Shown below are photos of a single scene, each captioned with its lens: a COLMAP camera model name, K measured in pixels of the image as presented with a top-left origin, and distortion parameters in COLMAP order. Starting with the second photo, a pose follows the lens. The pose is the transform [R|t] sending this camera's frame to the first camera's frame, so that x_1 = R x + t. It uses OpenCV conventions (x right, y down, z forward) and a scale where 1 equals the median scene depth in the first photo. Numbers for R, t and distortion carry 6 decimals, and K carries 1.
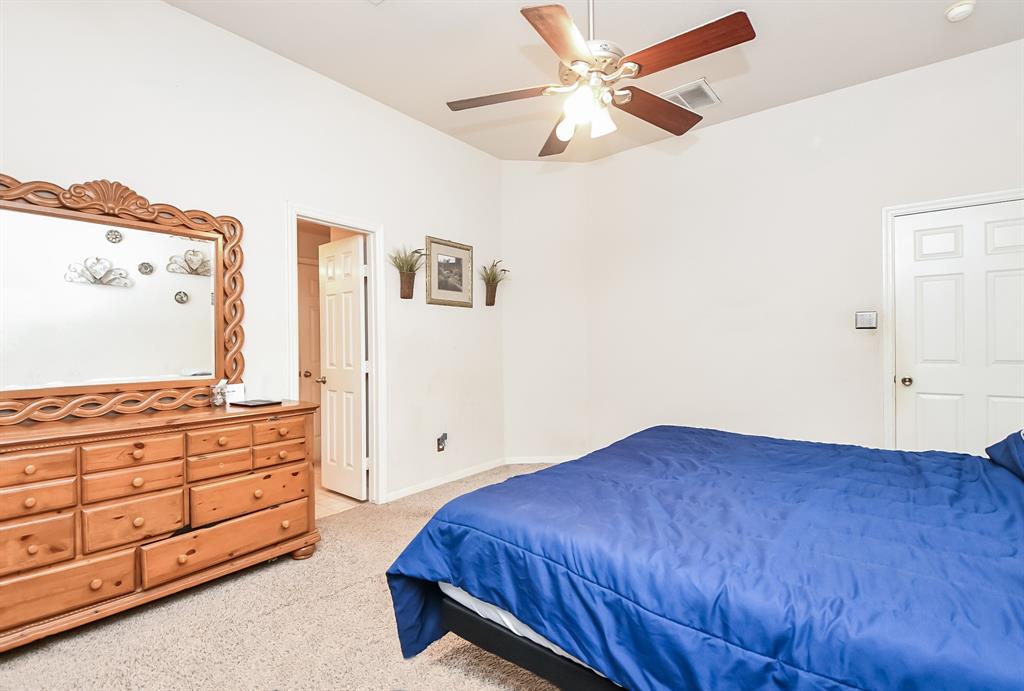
lens RADIAL K [[482.4, 0, 478.0], [0, 482.4, 343.0], [0, 0, 1]] dist [0.031667, -0.030894]
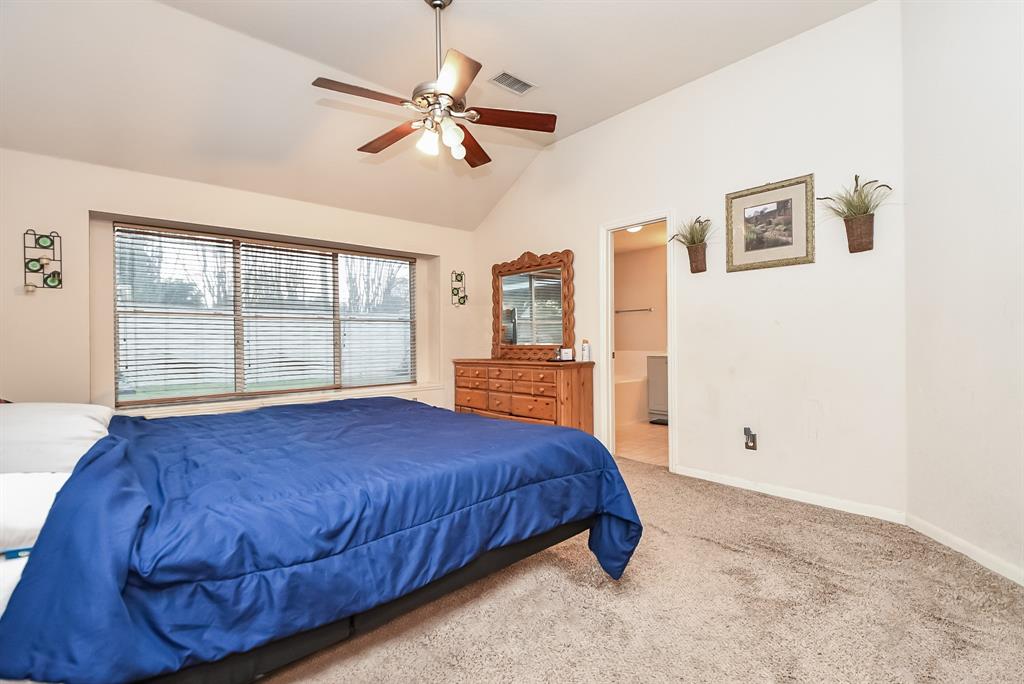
lens RADIAL K [[463.9, 0, 509.2], [0, 463.9, 343.0], [0, 0, 1]] dist [0.026687, -0.024978]
pose [[-0.151098, 0.009546, -0.988473, 0.760415], [0.011812, 0.999899, 0.007851, 0.033051], [0.988448, -0.010490, -0.151196, 0.715656]]
